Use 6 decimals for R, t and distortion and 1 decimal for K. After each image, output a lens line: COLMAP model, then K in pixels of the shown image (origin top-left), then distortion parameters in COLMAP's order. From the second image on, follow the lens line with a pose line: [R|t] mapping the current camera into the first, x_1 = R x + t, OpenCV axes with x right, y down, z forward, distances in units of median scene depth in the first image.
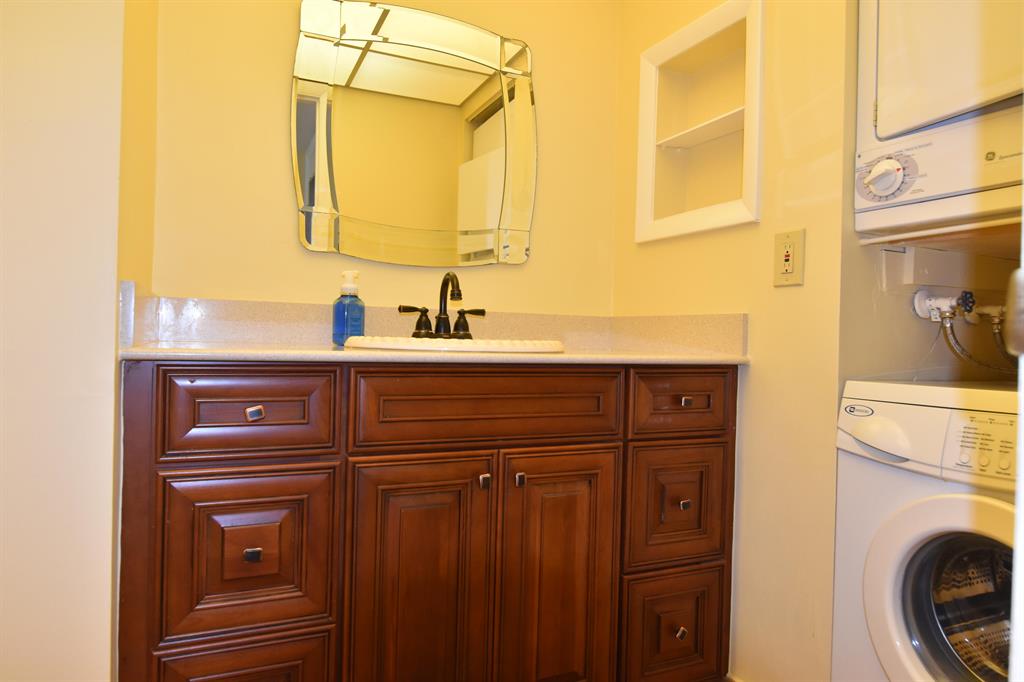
lens RADIAL K [[667.8, 0, 512.1], [0, 667.8, 340.8], [0, 0, 1]] dist [0.001912, -0.000783]
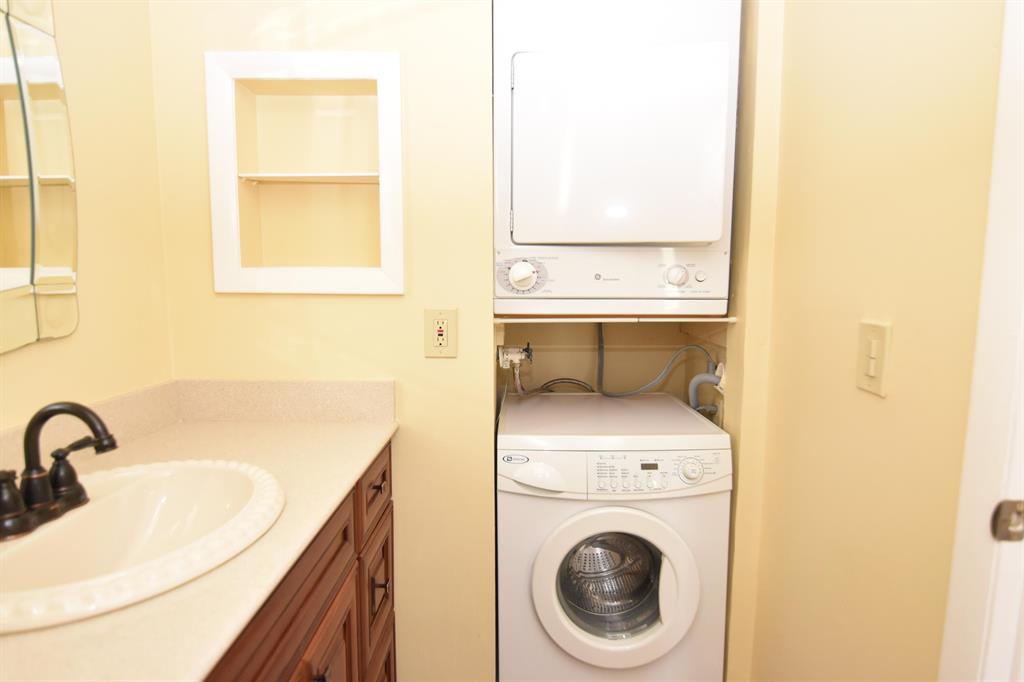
lens RADIAL K [[568.3, 0, 507.6], [0, 568.3, 344.4], [0, 0, 1]] dist [-0.005230, -0.000199]
pose [[0.446428, -0.126427, 0.885843, -0.429765], [0.007708, 0.990475, 0.137476, -0.265291], [-0.894786, -0.054545, 0.443150, 0.541951]]
